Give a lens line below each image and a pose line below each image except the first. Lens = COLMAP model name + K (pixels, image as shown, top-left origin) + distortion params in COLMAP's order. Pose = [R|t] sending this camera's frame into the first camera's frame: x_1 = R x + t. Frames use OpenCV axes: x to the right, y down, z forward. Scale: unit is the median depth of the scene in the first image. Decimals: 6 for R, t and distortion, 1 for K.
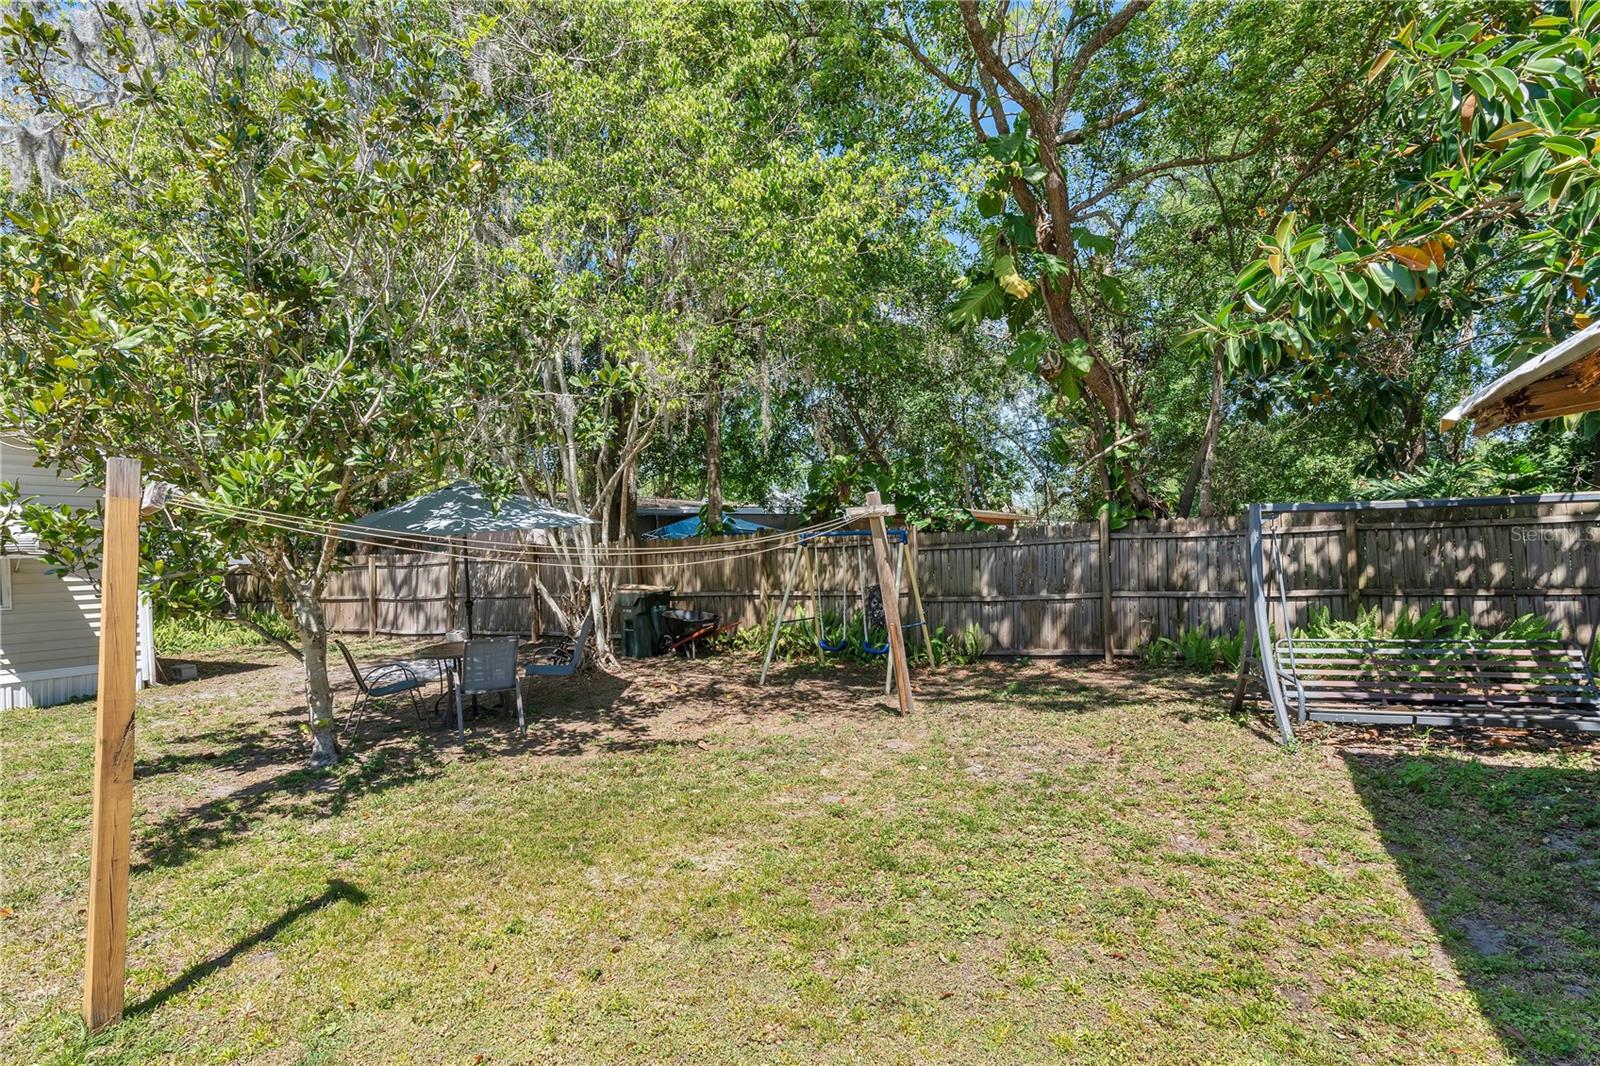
lens RADIAL K [[719.0, 0, 799.3], [0, 719.0, 532.4], [0, 0, 1]] dist [-0.002314, 0.000110]
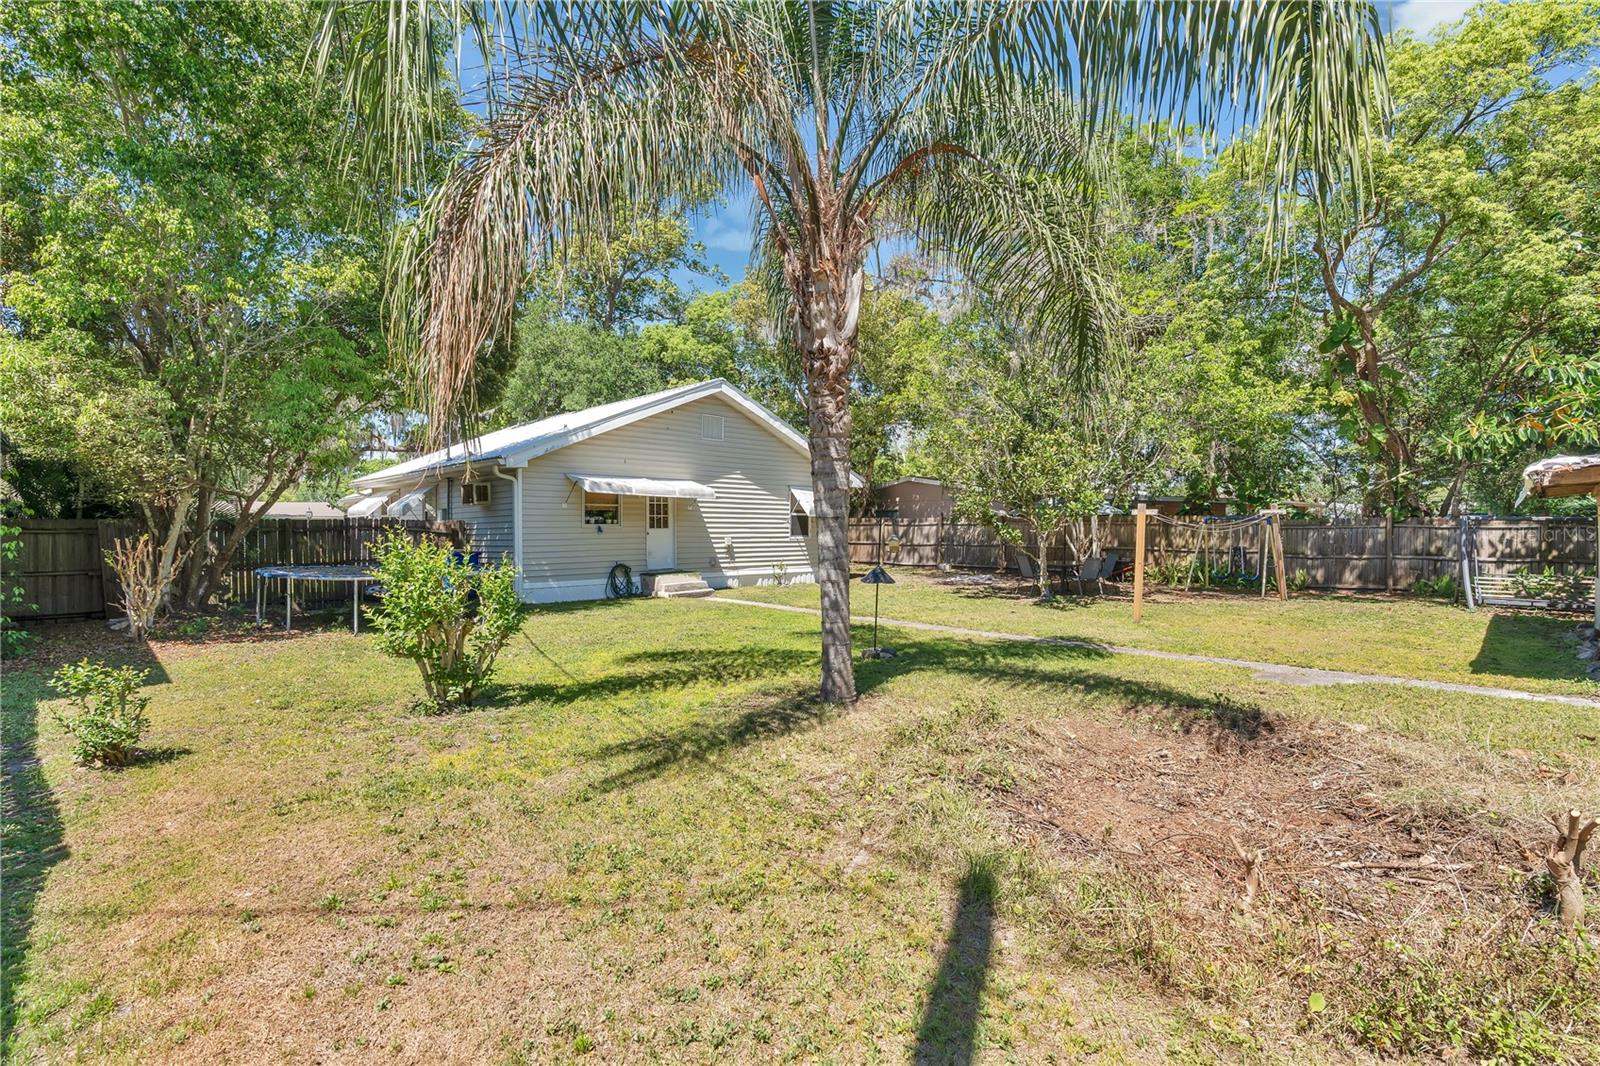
lens RADIAL K [[719.0, 0, 800.6], [0, 719.0, 536.2], [0, 0, 1]] dist [-0.002314, 0.000110]
pose [[0.960246, 0.042517, -0.275900, -0.477990], [-0.028399, 0.998084, 0.054967, -0.023177], [0.277709, -0.044947, 0.959613, -1.103694]]
